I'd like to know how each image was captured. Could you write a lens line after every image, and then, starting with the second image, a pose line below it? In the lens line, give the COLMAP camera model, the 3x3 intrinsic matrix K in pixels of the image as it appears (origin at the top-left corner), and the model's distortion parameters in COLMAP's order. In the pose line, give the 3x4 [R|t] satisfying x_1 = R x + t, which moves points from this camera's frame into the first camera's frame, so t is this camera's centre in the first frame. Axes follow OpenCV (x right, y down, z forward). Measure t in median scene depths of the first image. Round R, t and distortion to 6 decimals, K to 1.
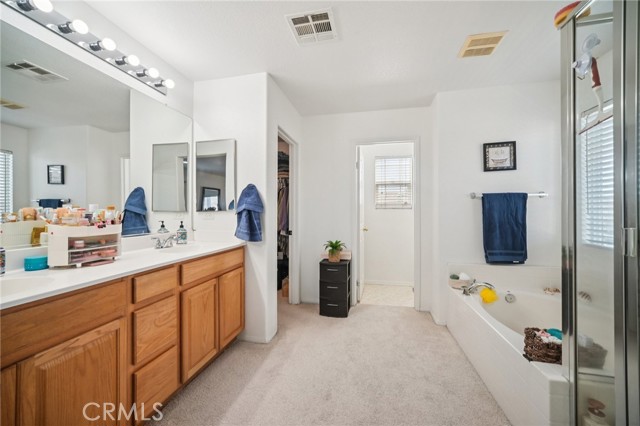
lens RADIAL K [[248.3, 0, 322.0], [0, 248.3, 208.3], [0, 0, 1]] dist [-0.000043, 0.000795]
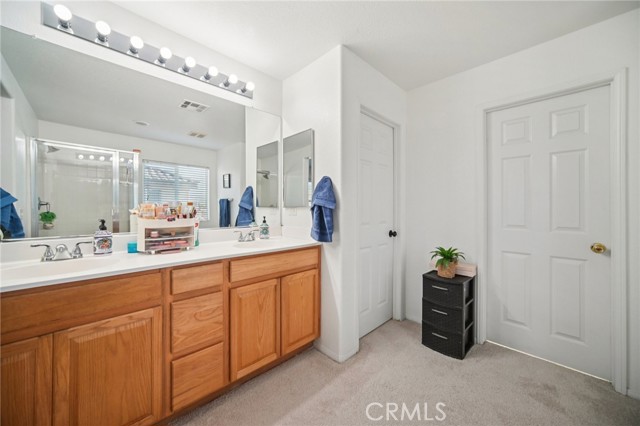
lens RADIAL K [[240.7, 0, 320.3], [0, 240.7, 205.5], [0, 0, 1]] dist [-0.007906, 0.000126]
pose [[0.833534, -0.002363, -0.552463, 0.237491], [0.003929, 0.999991, 0.001651, 0.006734], [0.552454, -0.003546, 0.833536, 0.377121]]
